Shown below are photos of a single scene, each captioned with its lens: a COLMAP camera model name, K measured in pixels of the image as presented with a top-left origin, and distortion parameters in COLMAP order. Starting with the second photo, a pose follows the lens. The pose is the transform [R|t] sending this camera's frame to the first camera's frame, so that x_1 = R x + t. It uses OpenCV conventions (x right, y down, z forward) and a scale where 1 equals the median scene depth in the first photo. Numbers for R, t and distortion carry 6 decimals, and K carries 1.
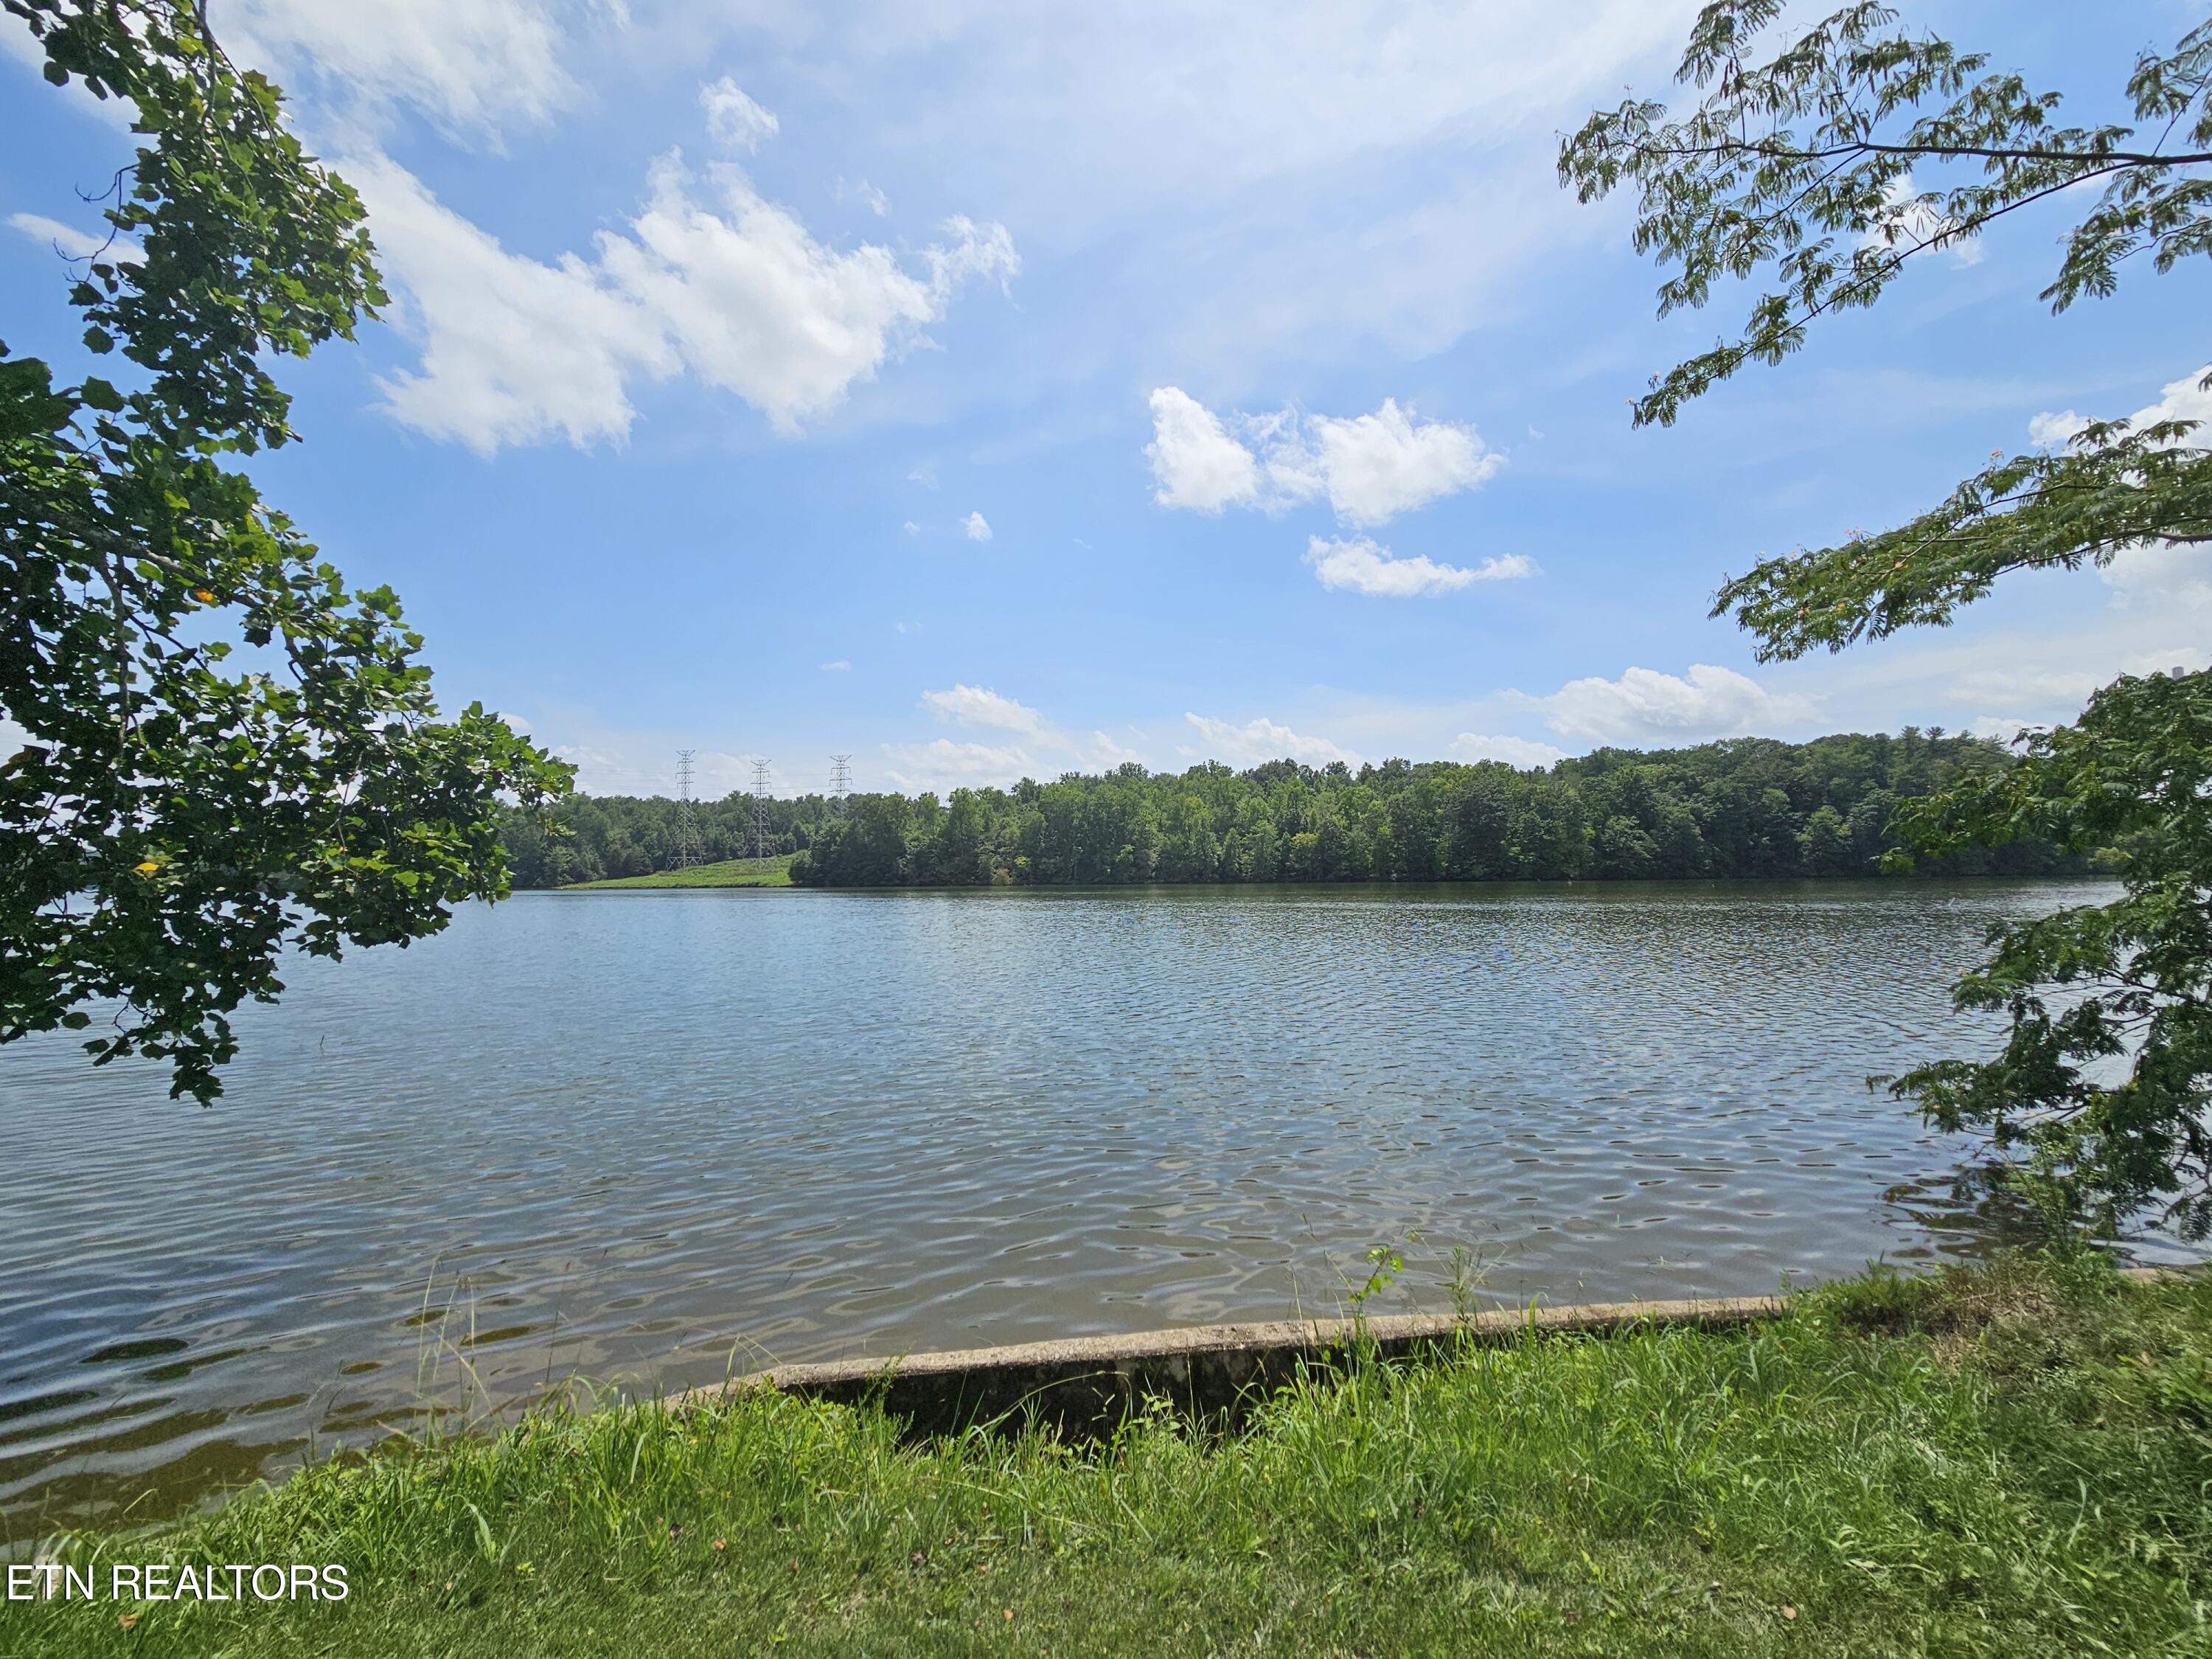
lens RADIAL K [[903.7, 0, 1109.9], [0, 903.7, 832.5], [0, 0, 1]] dist [-0.004021, 0.000837]
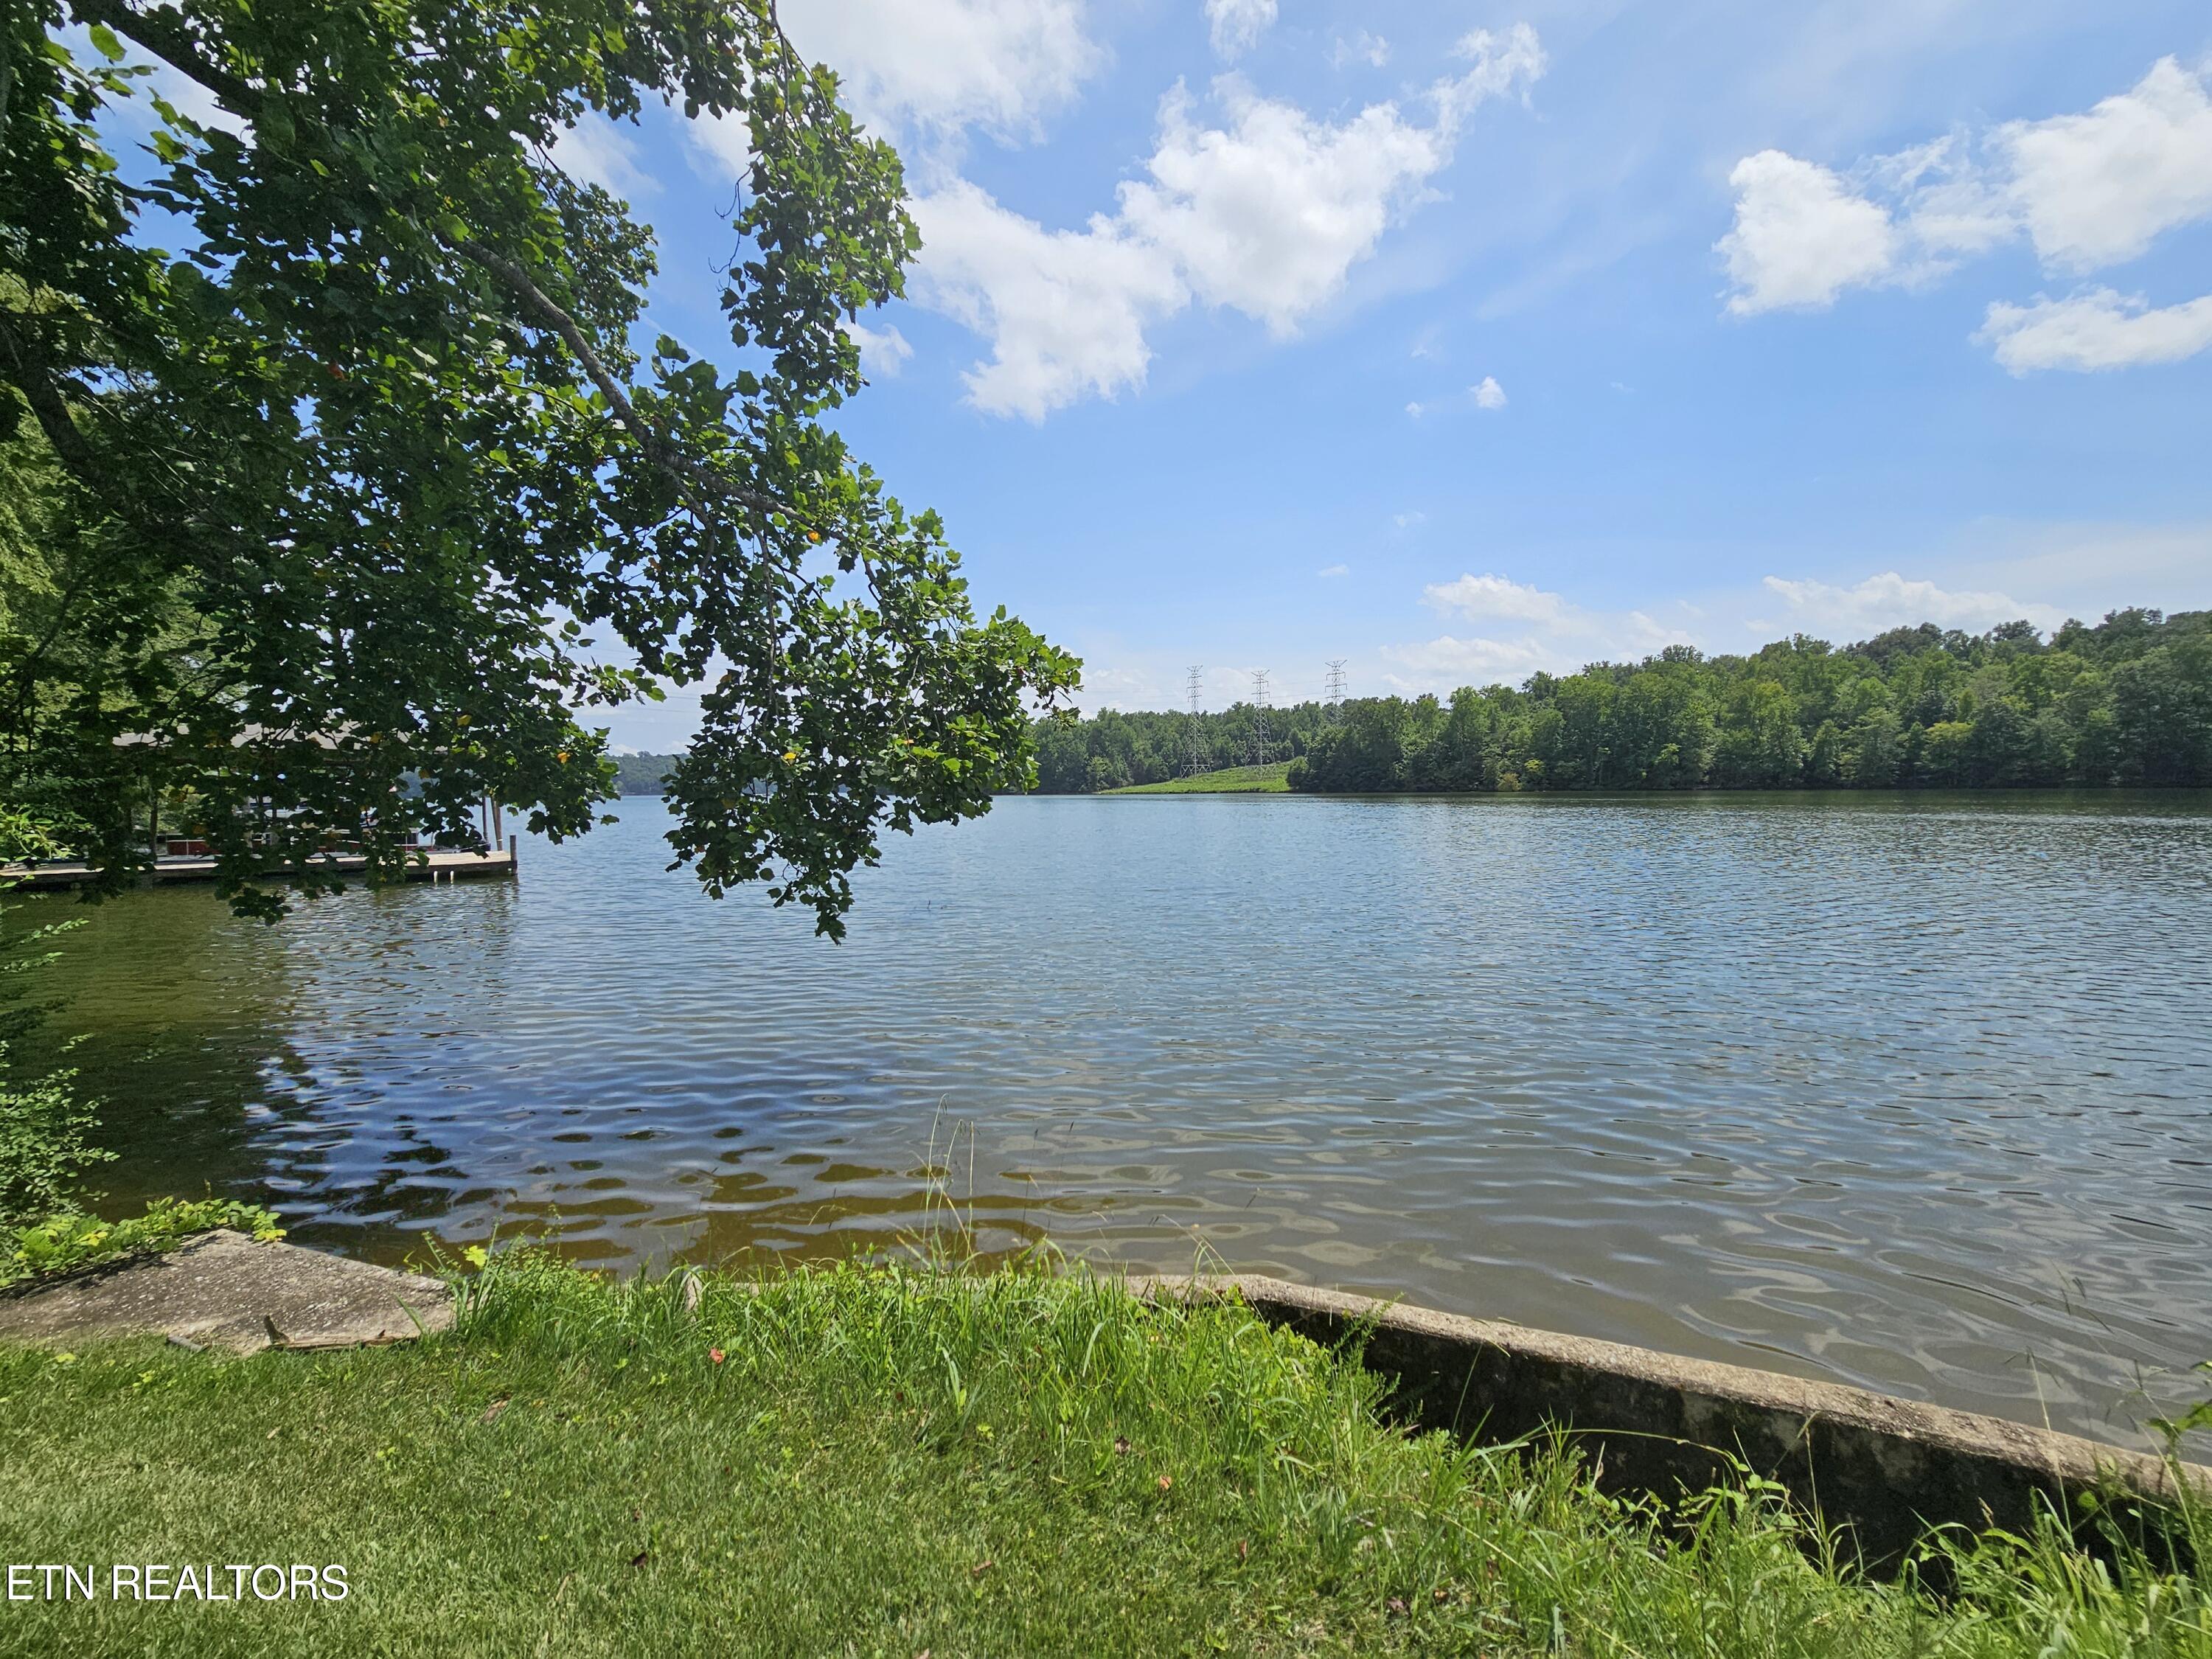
lens RADIAL K [[902.4, 0, 1108.7], [0, 902.4, 835.1], [0, 0, 1]] dist [-0.005211, 0.000132]
pose [[0.859621, 0.027249, -0.510205, -0.019770], [0.027315, 0.994698, 0.099146, 0.030230], [0.510201, -0.099164, 0.854319, 0.107776]]
